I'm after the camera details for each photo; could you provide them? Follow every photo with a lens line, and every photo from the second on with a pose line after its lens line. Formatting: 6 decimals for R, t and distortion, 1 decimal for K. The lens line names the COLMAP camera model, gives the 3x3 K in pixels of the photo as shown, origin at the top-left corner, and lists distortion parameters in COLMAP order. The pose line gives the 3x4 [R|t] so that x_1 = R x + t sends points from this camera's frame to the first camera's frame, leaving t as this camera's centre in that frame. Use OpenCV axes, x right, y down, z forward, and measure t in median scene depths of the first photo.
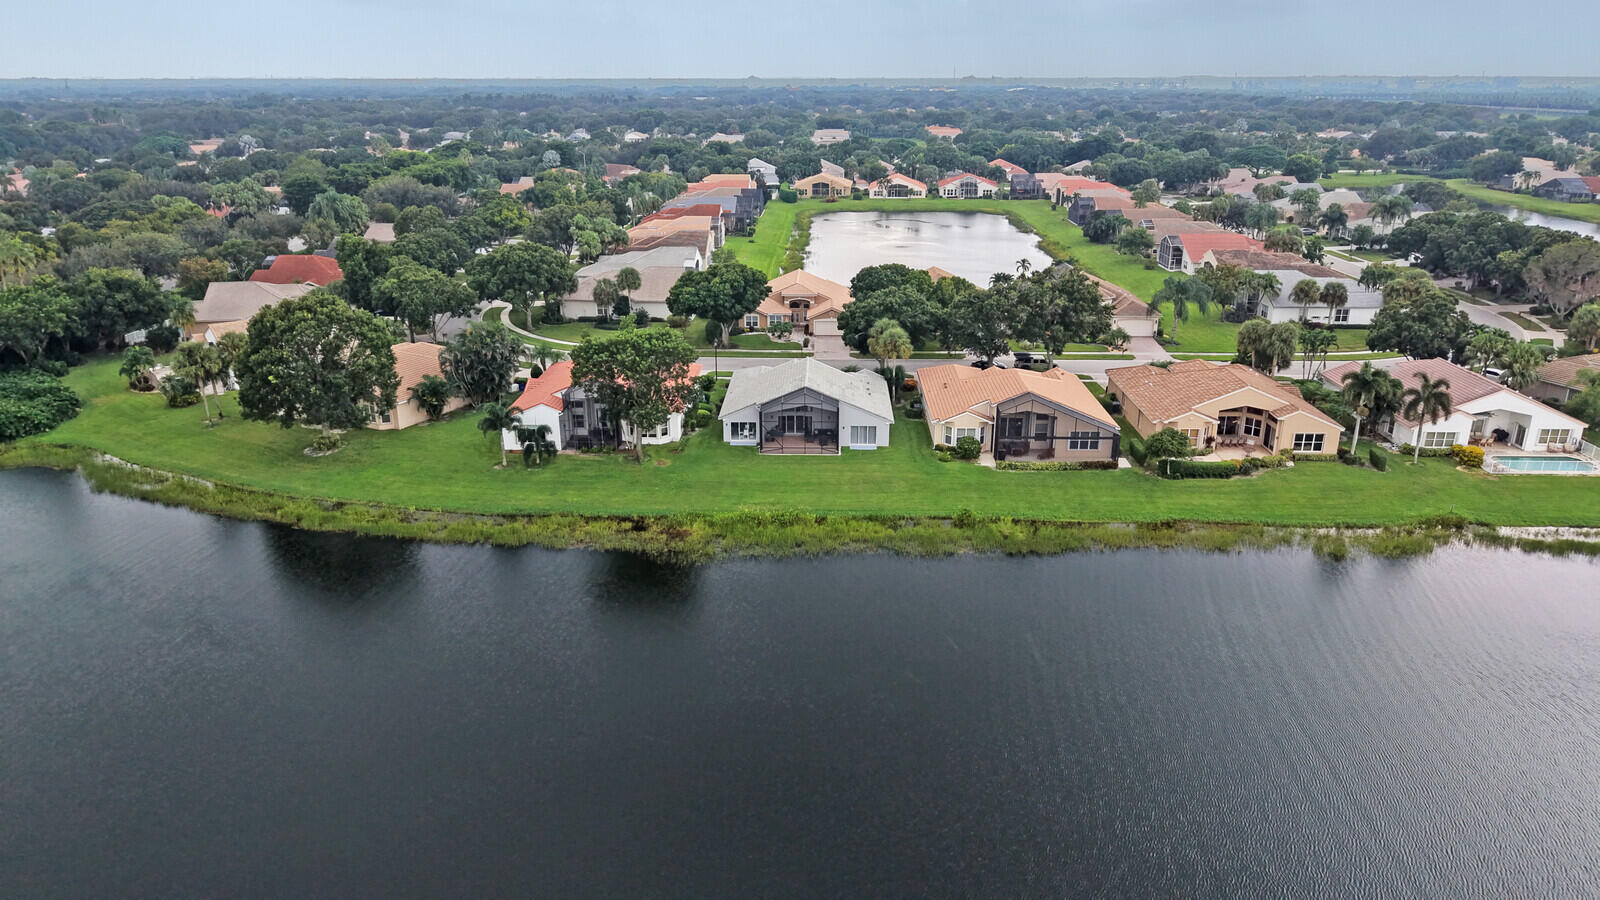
lens RADIAL K [[1110.6, 0, 800.0], [0, 1110.6, 450.0], [0, 0, 1]] dist [0.010726, -0.022025]
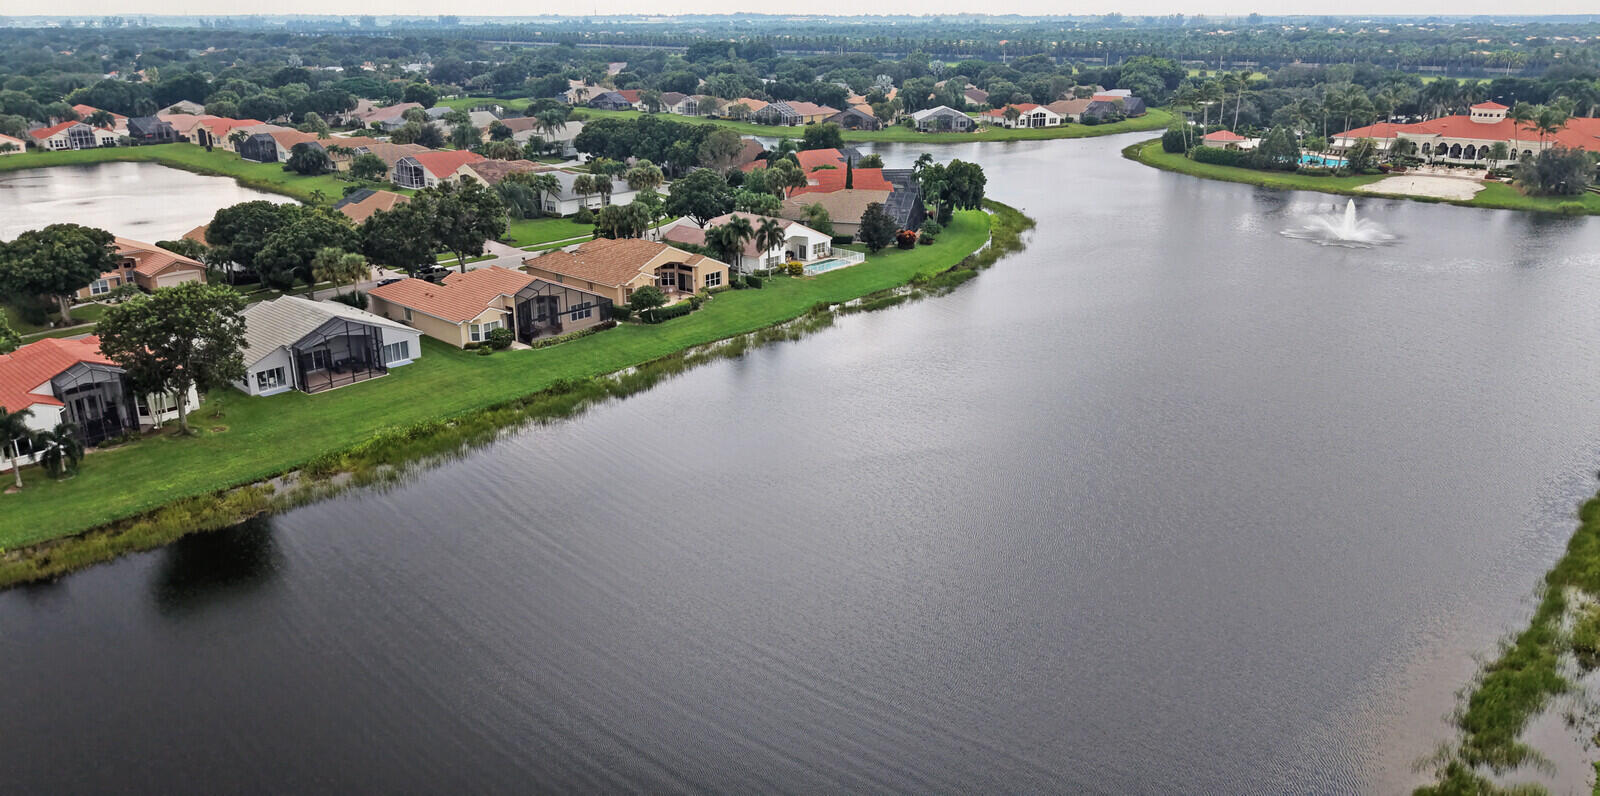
lens RADIAL K [[1031.4, 0, 841.9], [0, 1031.4, 397.7], [0, 0, 1]] dist [-0.005168, -0.005028]
pose [[0.620257, -0.265888, 0.737960, -0.266487], [0.242598, 0.959697, 0.141875, -0.005528], [-0.745940, 0.091029, 0.659763, 0.032351]]
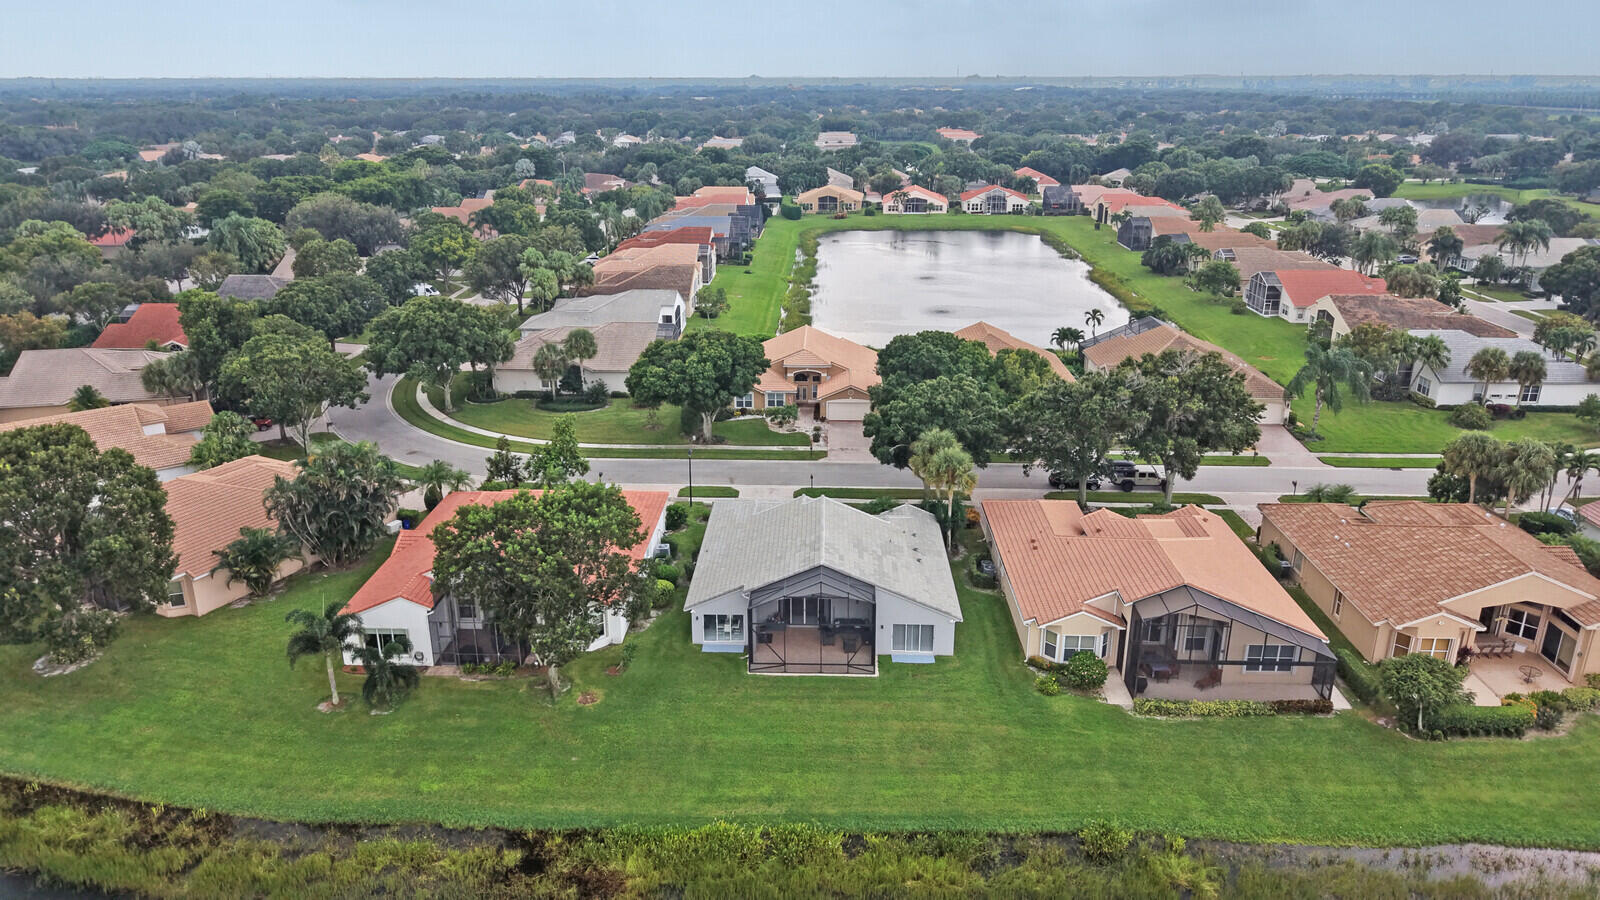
lens RADIAL K [[1110.6, 0, 800.0], [0, 1110.6, 450.0], [0, 0, 1]] dist [0.010726, -0.022025]
pose [[0.999998, -0.000177, -0.001849, -0.003819], [0.000177, 1.000000, 0.000430, -0.078980], [0.001849, -0.000431, 0.999998, 0.237007]]
